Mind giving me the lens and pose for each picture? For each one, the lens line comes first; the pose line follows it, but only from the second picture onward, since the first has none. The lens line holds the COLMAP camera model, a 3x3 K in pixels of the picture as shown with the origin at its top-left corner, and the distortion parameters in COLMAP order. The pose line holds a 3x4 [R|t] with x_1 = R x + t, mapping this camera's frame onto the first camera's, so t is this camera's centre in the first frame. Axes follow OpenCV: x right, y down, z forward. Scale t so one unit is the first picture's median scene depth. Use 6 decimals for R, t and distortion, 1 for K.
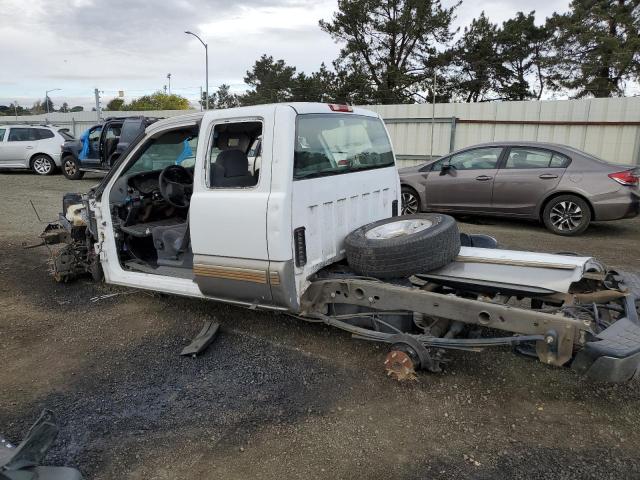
lens RADIAL K [[508.6, 0, 320.2], [0, 508.6, 259.1], [0, 0, 1]] dist [-0.027116, -0.001885]
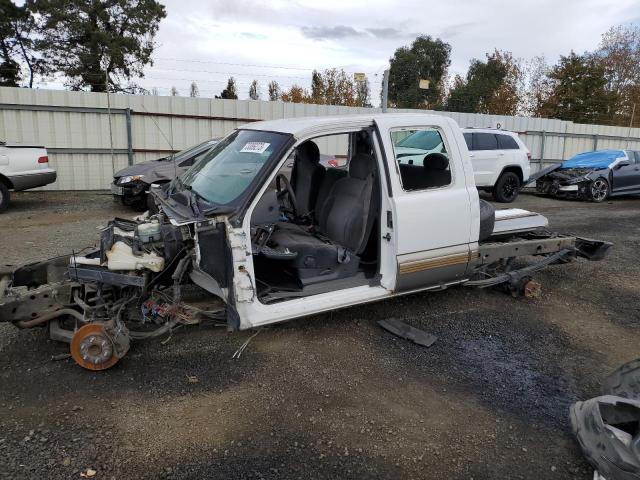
lens RADIAL K [[490.9, 0, 320.0], [0, 490.9, 240.0], [0, 0, 1]] dist [0.027415, 0.000791]
pose [[0.526126, -0.178475, 0.831467, -0.385800], [0.179840, 0.978967, 0.096340, -0.055612], [-0.831173, 0.098844, 0.547157, 0.188776]]
